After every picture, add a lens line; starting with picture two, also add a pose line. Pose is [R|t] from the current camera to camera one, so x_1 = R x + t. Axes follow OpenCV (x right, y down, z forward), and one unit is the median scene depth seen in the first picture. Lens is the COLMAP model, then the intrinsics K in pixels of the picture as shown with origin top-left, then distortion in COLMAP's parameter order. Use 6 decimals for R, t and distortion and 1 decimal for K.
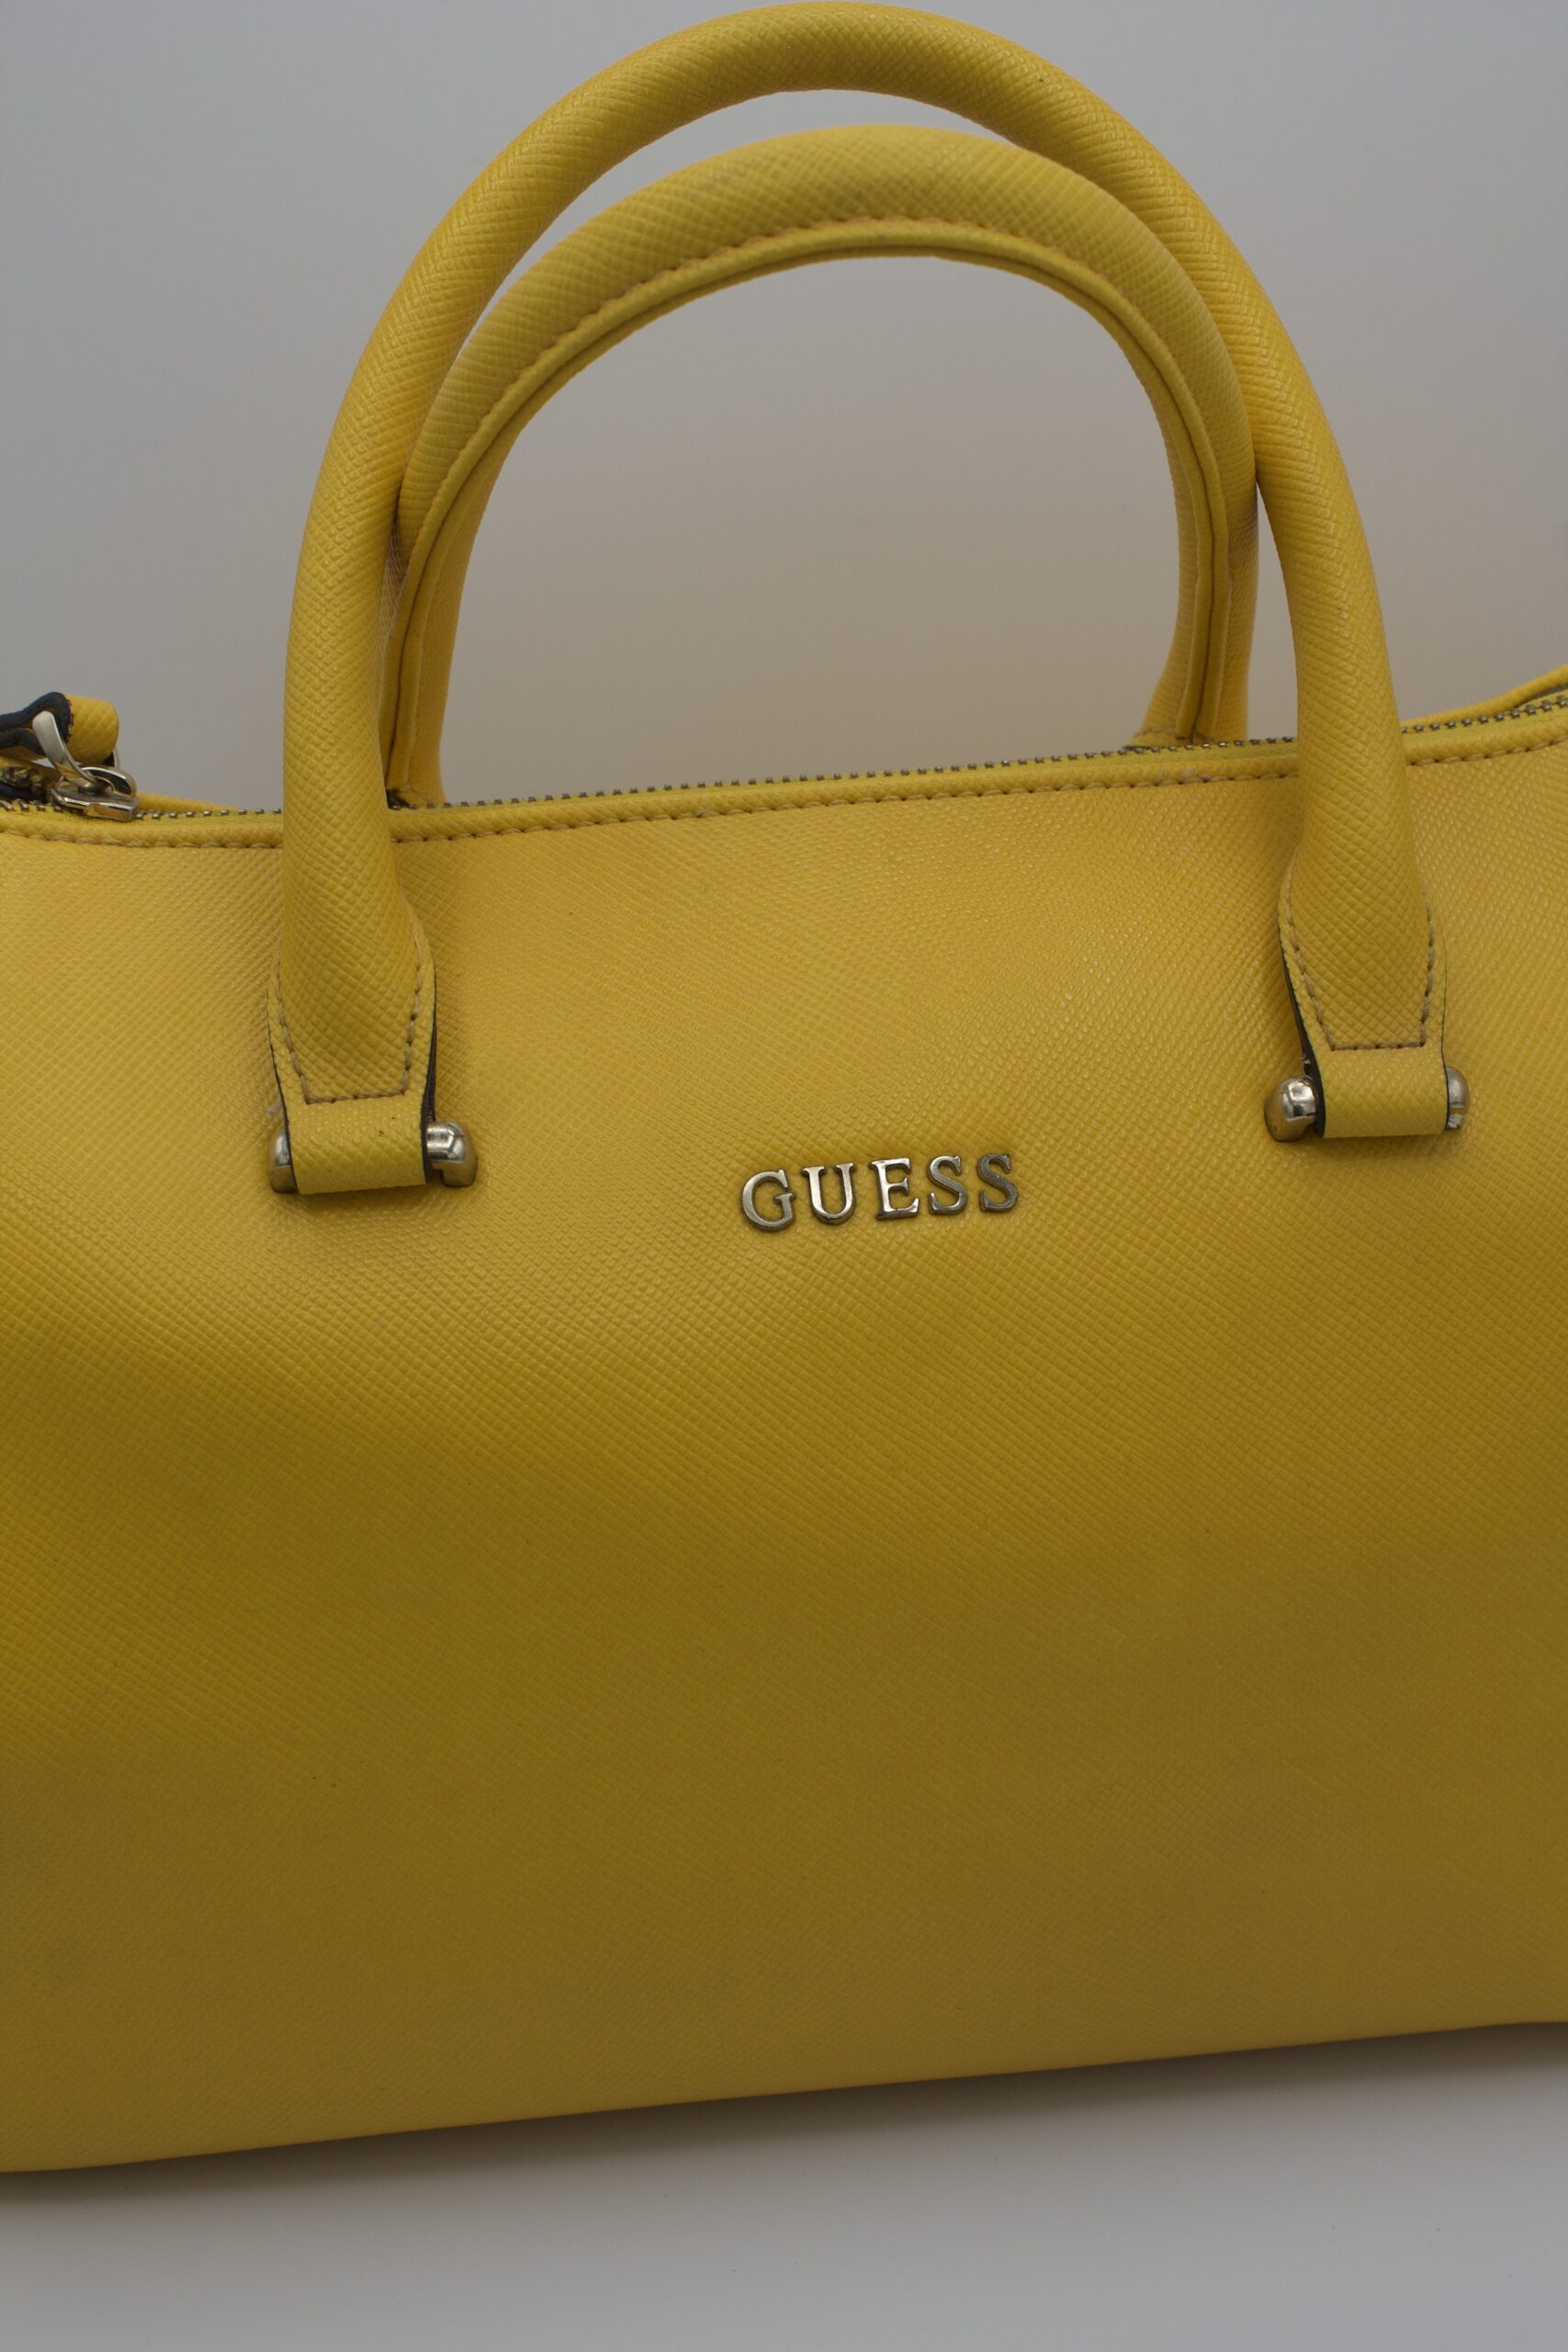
lens RADIAL K [[2886.8, 0, 831.0], [0, 2886.8, 1162.0], [0, 0, 1]] dist [-0.083581, 0.186663]
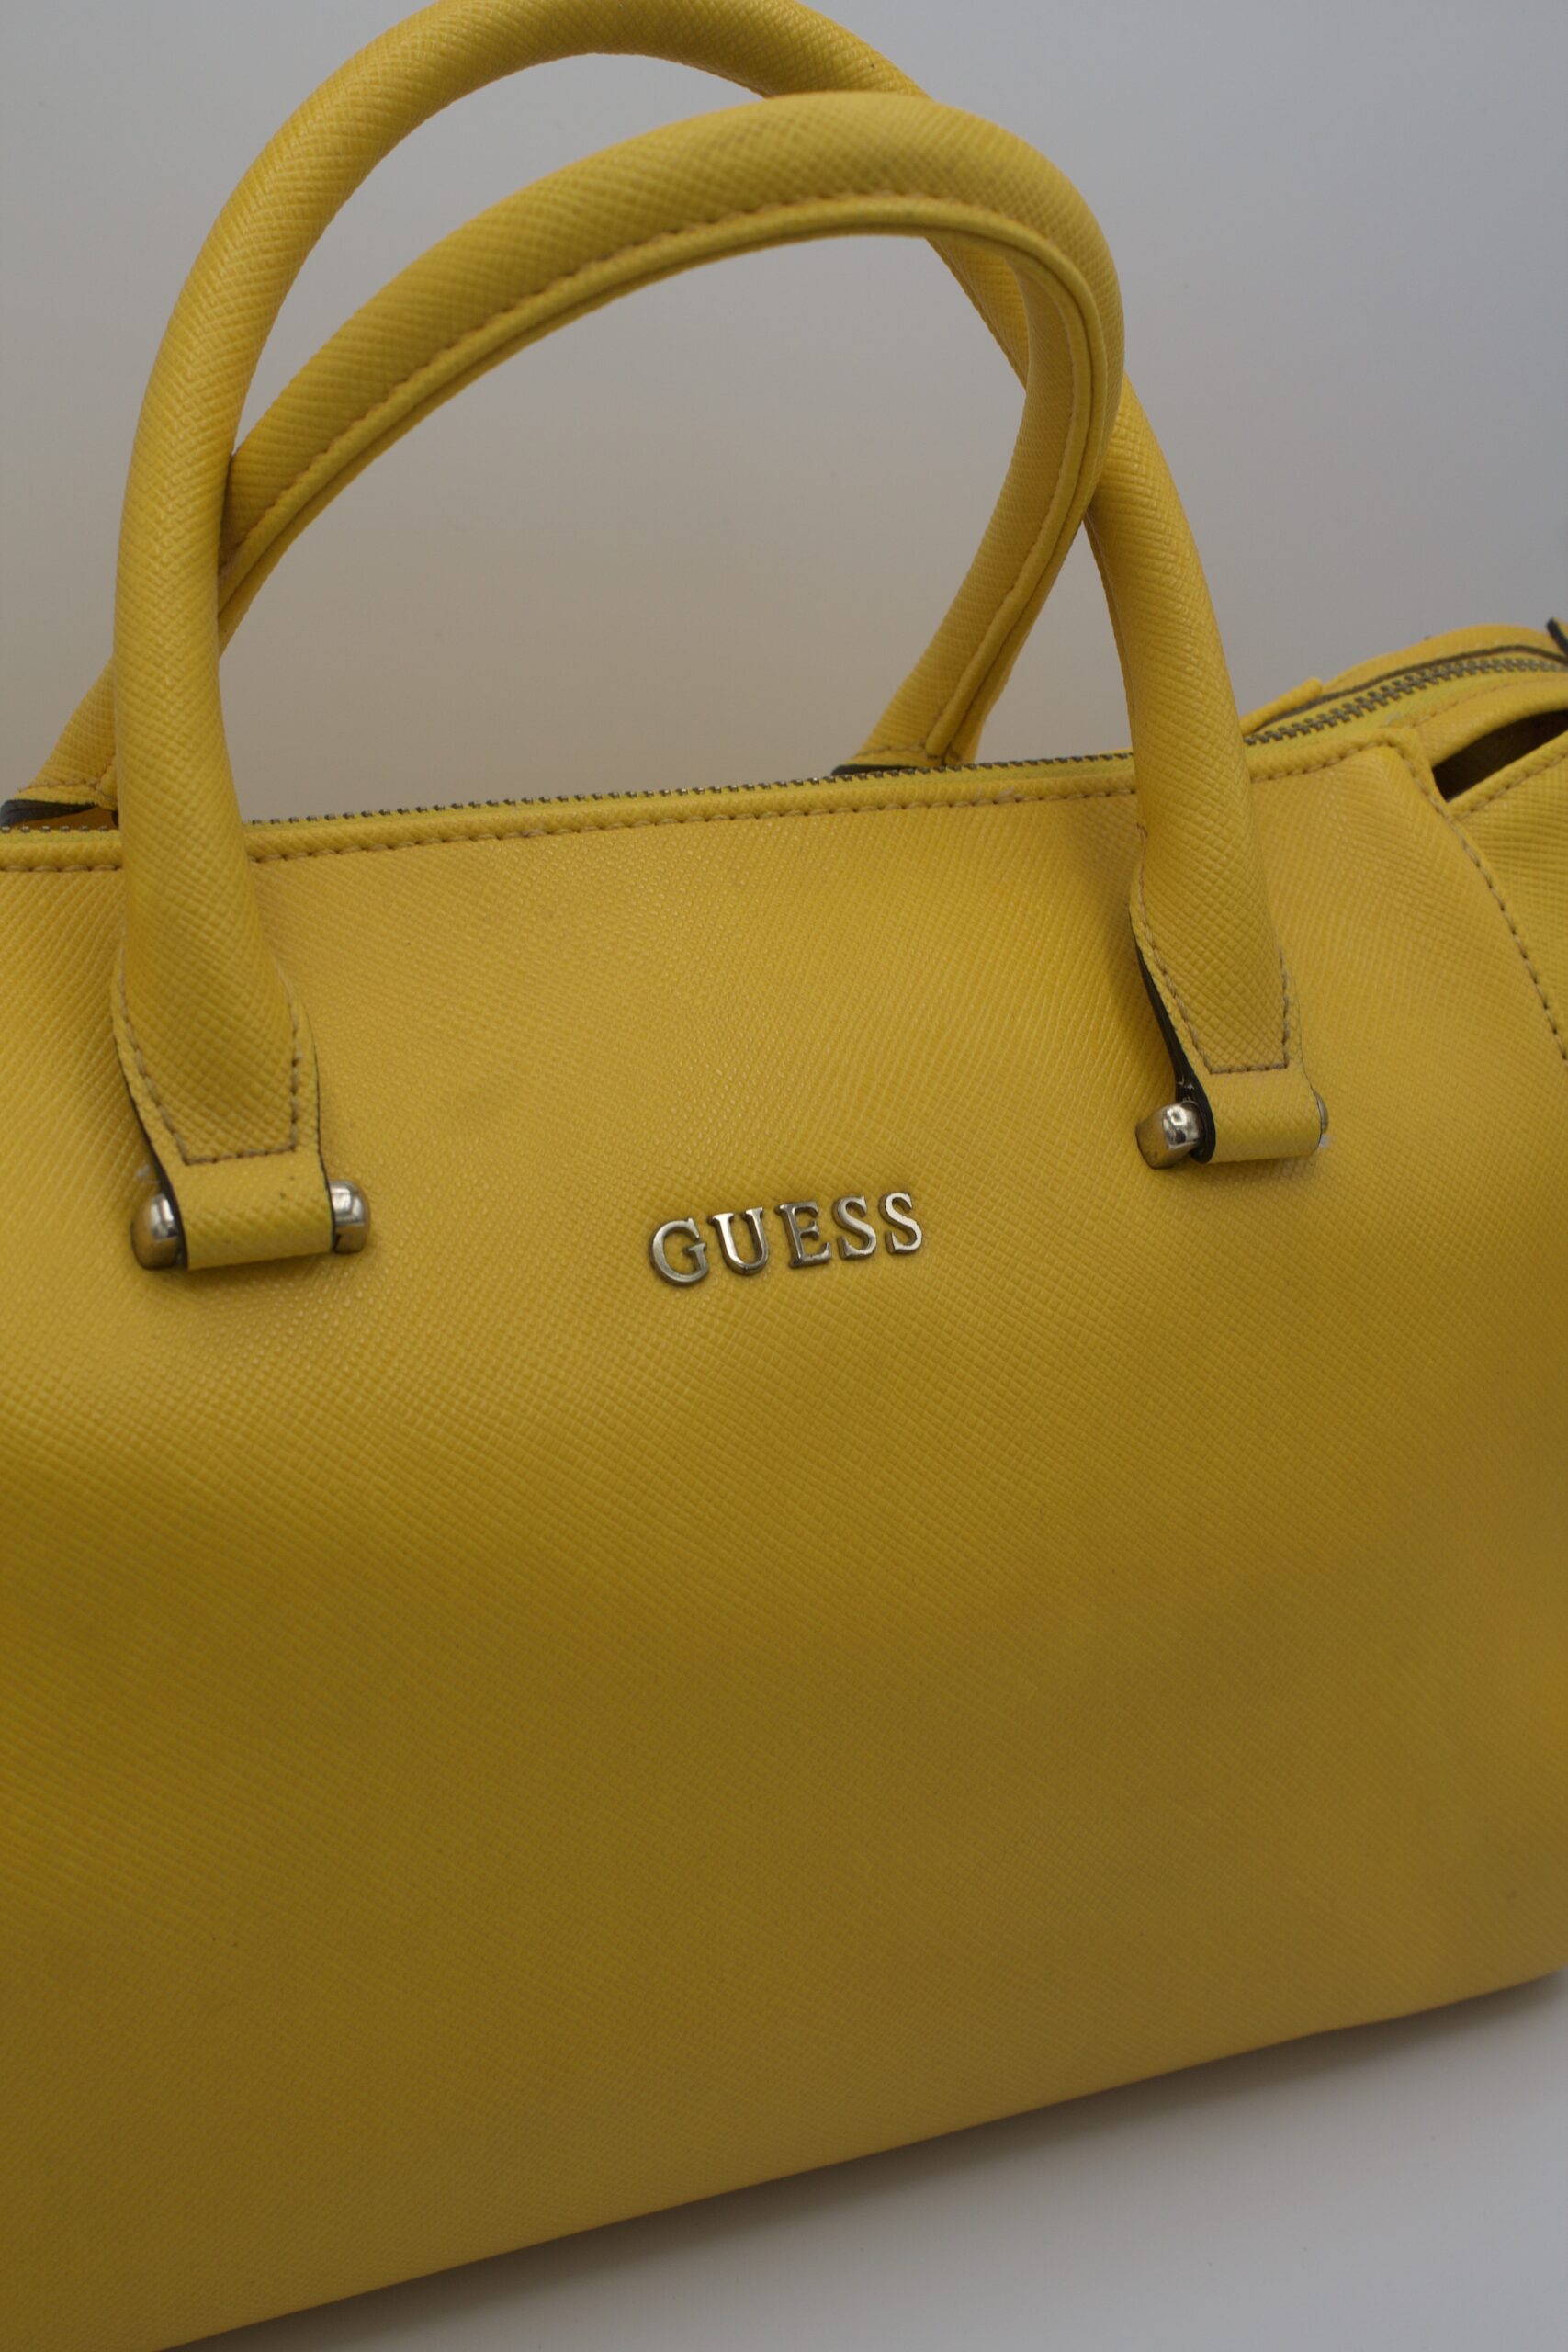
lens RADIAL K [[2893.1, 0, 784.0], [0, 2893.1, 1176.0], [0, 0, 1]] dist [-0.086378, 0.160998]
pose [[0.941243, -0.036979, 0.335698, -0.301844], [0.038746, 0.999248, 0.001436, -0.011196], [-0.335499, 0.011655, 0.941968, 0.119871]]
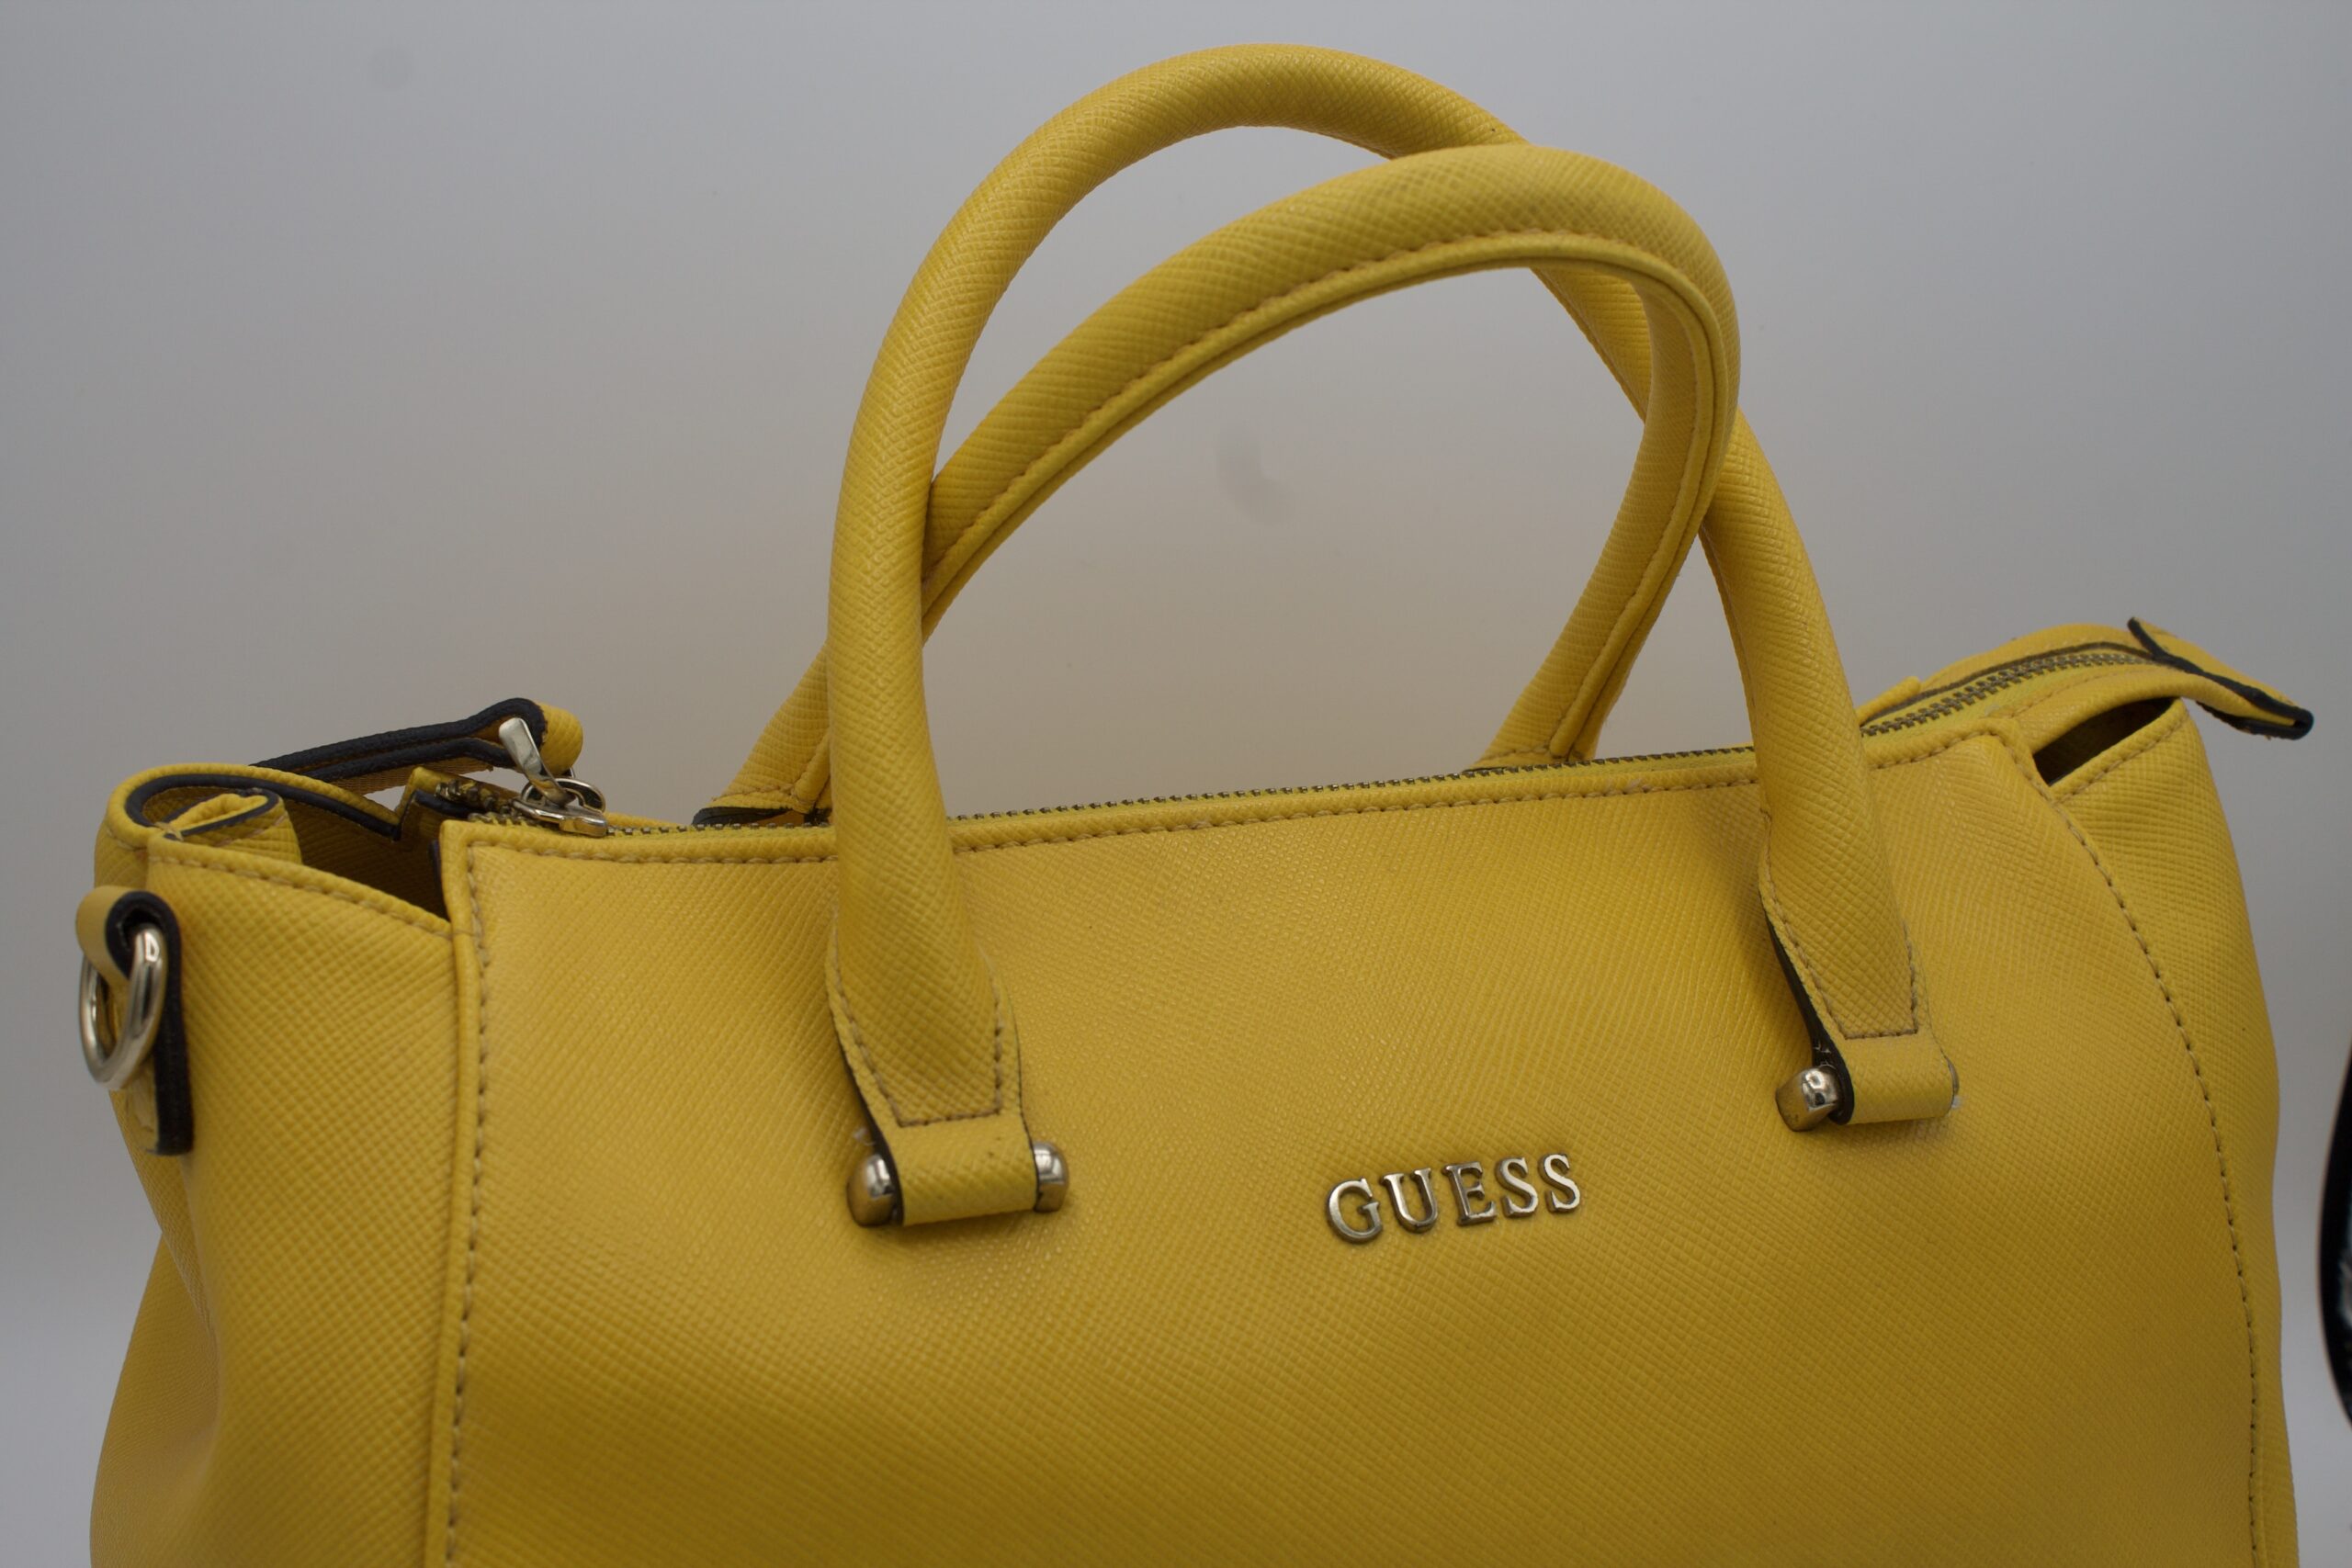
lens RADIAL K [[2886.8, 0, 1170.5], [0, 2886.8, 798.8], [0, 0, 1]] dist [-0.083581, 0.186663]
pose [[0.955858, -0.005069, 0.293785, -0.368010], [0.052974, 0.986440, -0.155336, 0.024005], [-0.289014, 0.164042, 0.943166, 0.081413]]
